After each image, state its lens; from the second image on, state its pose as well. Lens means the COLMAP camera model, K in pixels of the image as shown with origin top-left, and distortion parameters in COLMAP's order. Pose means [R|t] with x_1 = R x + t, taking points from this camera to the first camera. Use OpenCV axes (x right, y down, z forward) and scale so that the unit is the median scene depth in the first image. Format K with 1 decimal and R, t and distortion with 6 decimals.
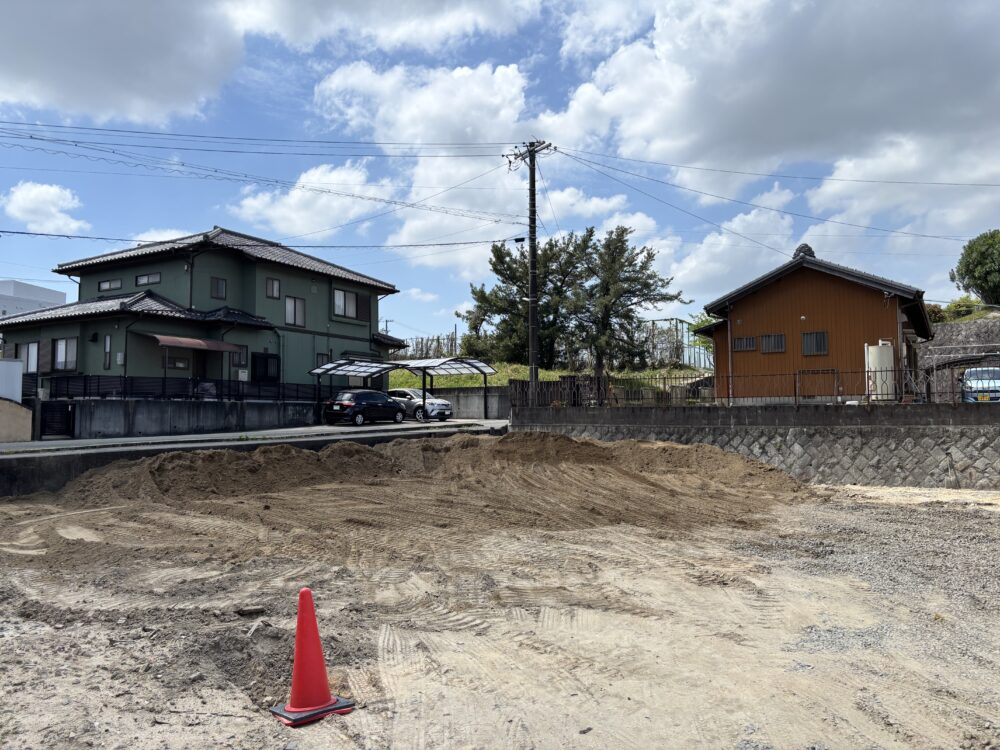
lens RADIAL K [[738.3, 0, 500.0], [0, 738.3, 375.0], [0, 0, 1]] dist [0.083627, -0.068358]
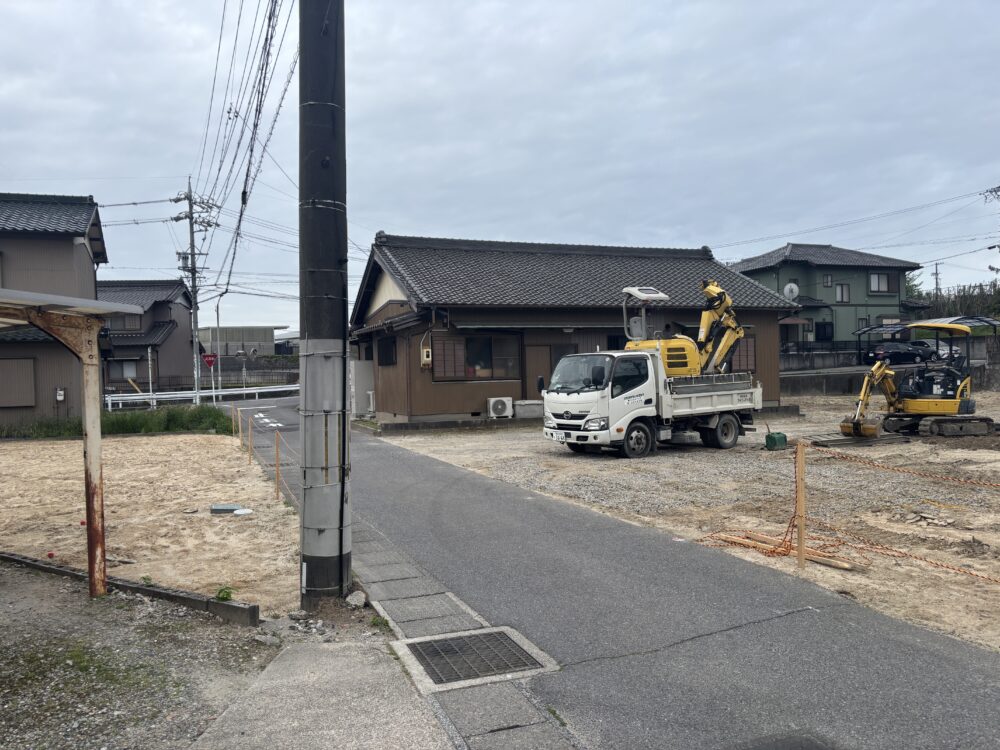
lens RADIAL K [[738.3, 0, 500.0], [0, 738.3, 375.0], [0, 0, 1]] dist [0.083627, -0.068358]
pose [[0.763129, -0.007690, -0.646200, 0.196156], [0.061045, 0.996316, 0.060234, -0.054145], [0.643356, -0.085414, 0.760787, -0.693300]]
